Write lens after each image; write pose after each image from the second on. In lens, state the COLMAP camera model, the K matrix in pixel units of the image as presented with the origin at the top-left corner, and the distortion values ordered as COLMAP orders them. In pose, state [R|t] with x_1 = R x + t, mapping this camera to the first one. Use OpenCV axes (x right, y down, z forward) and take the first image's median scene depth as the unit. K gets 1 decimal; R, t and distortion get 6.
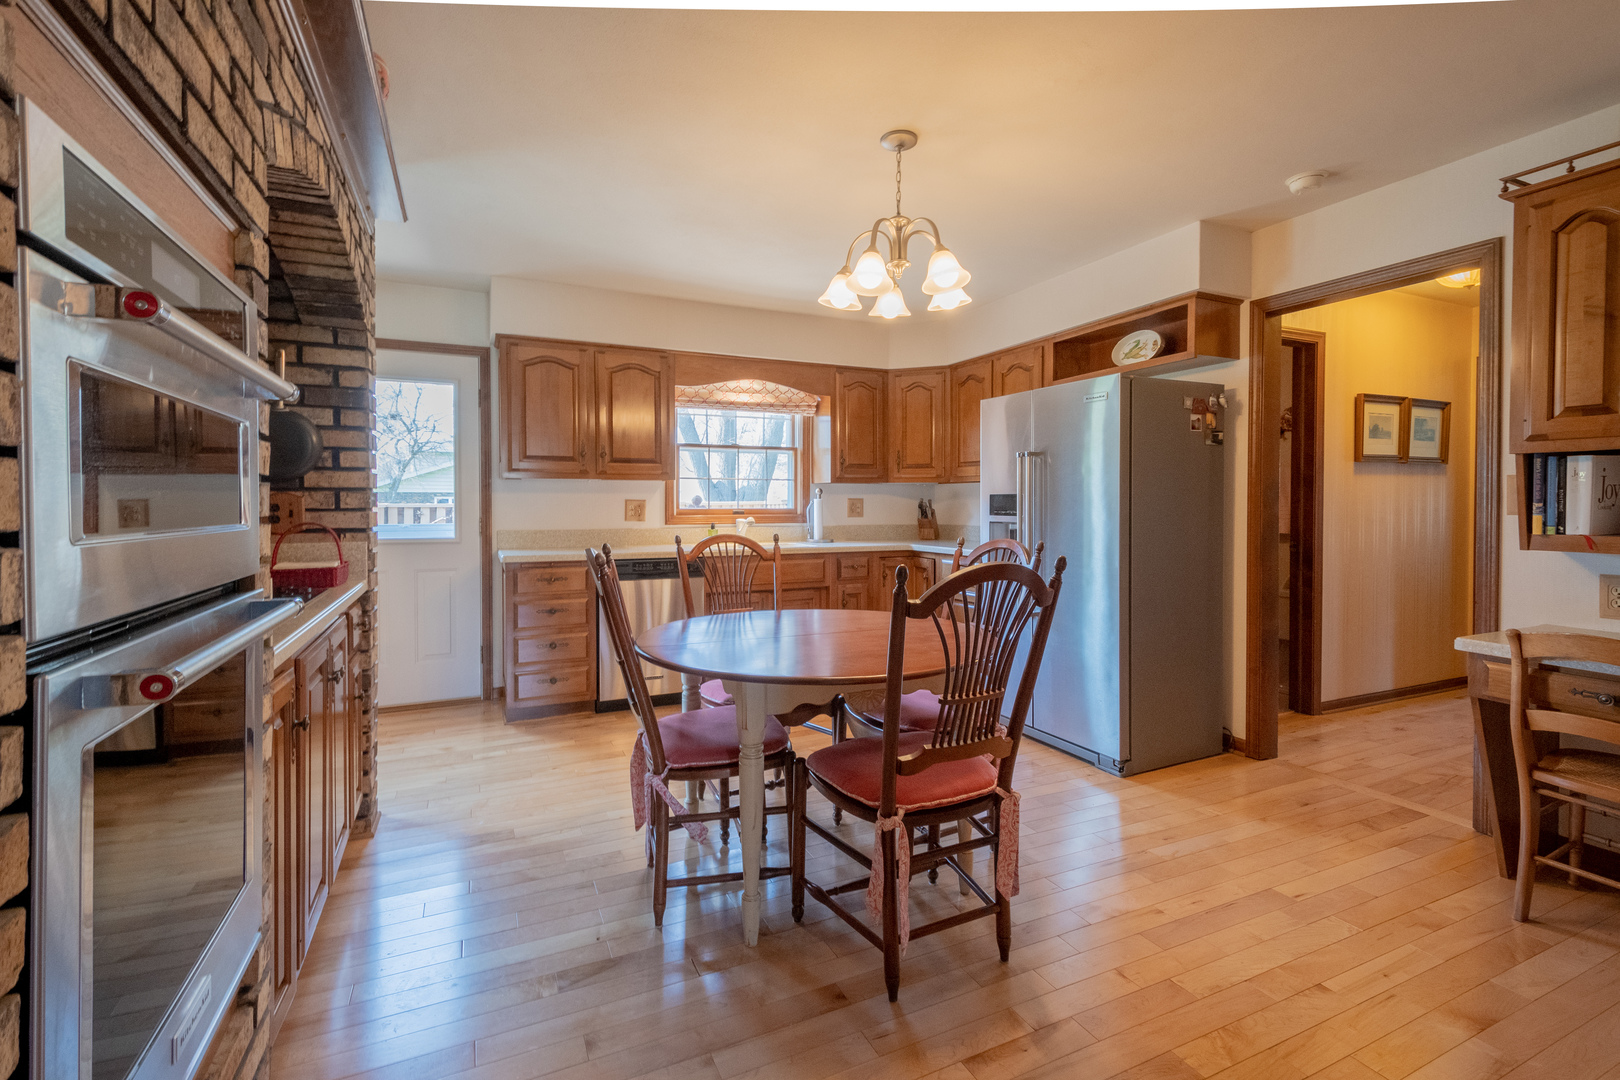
lens RADIAL K [[711.9, 0, 802.6], [0, 711.9, 500.7], [0, 0, 1]] dist [0.013417, -0.000157]
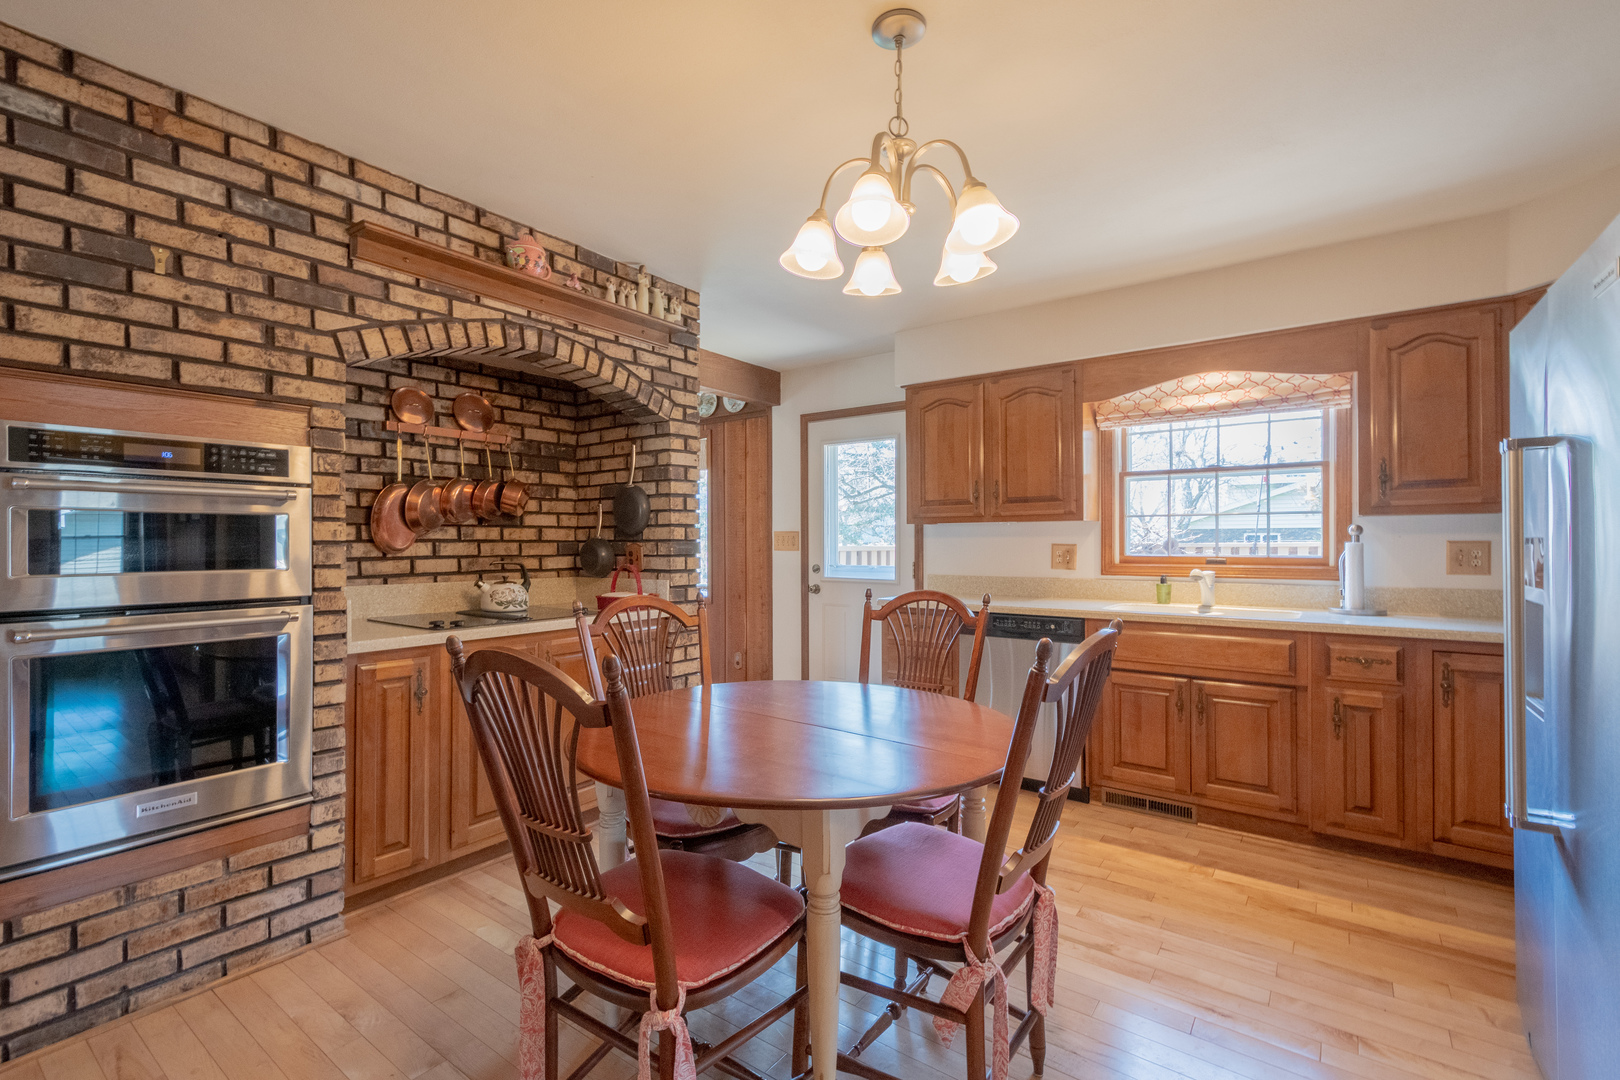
lens RADIAL K [[725.4, 0, 800.0], [0, 725.4, 541.7], [0, 0, 1]] dist [0.014602, -0.004765]
pose [[0.479747, -0.000579, -0.877407, 0.372035], [0.006359, 0.999976, 0.002817, -0.008677], [0.877384, -0.006930, 0.479739, 0.309126]]
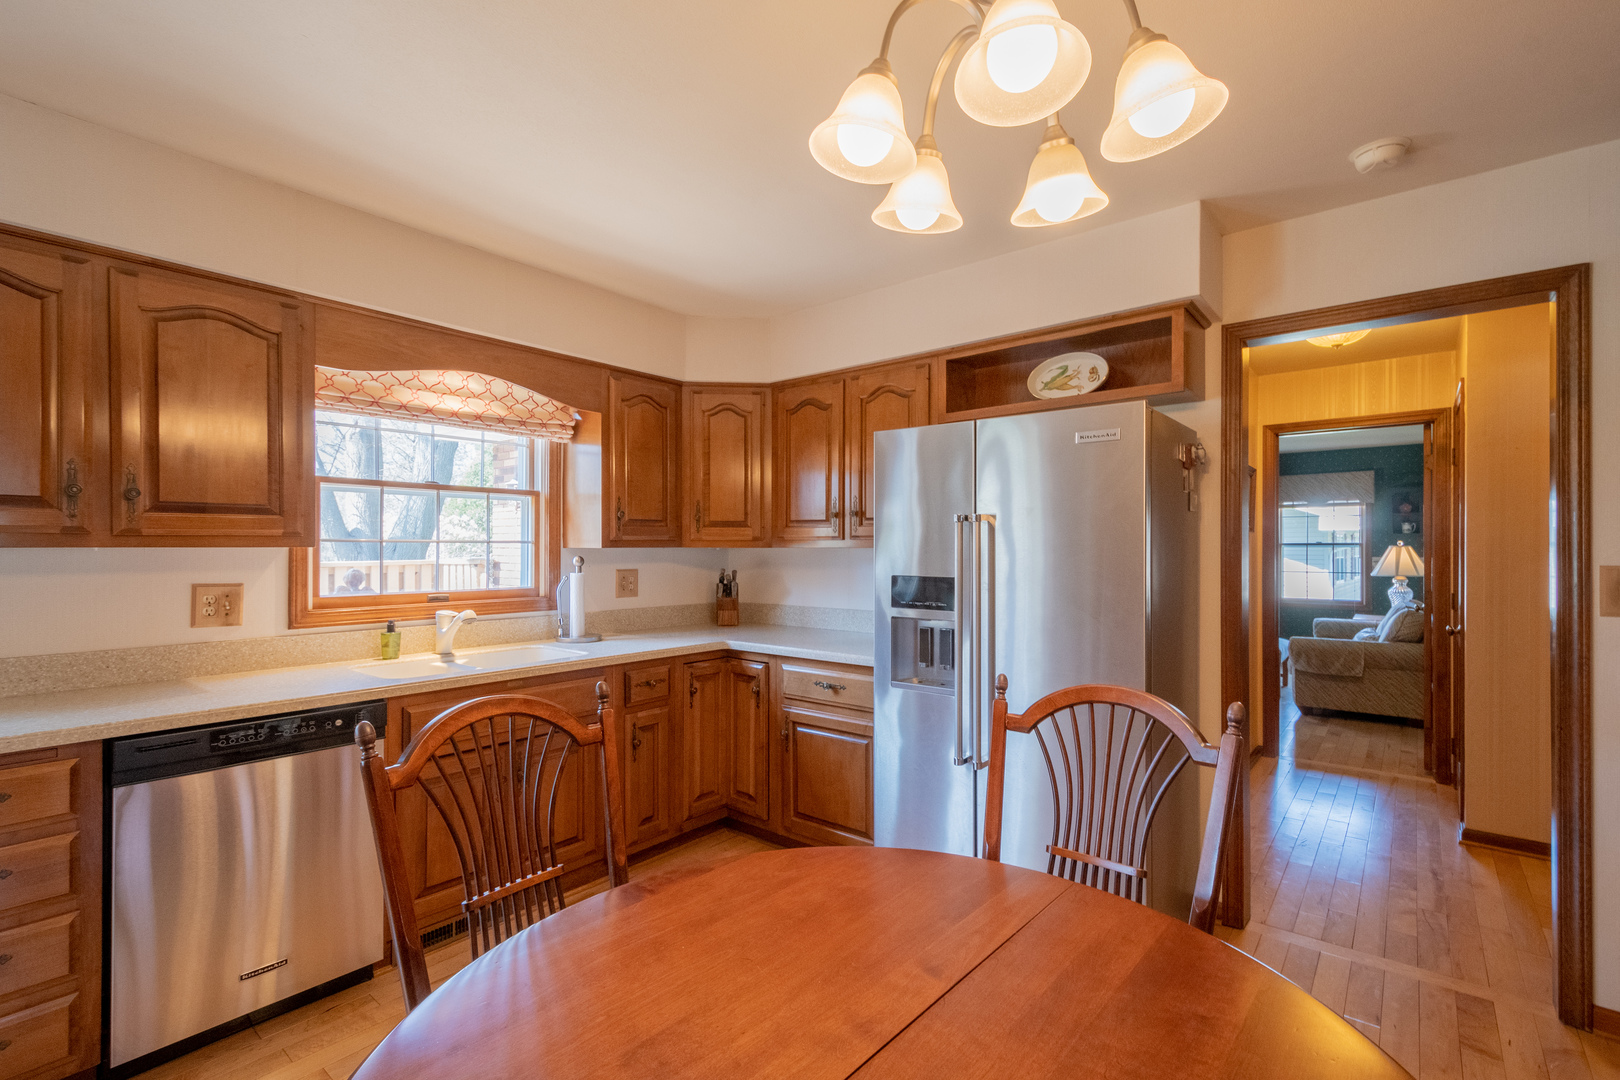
lens RADIAL K [[725.4, 0, 800.0], [0, 725.4, 541.7], [0, 0, 1]] dist [0.014602, -0.004765]
pose [[0.902236, 0.004784, 0.431215, -0.085341], [-0.002502, 0.999980, -0.005859, -0.029390], [-0.431234, 0.004207, 0.902230, 0.353732]]
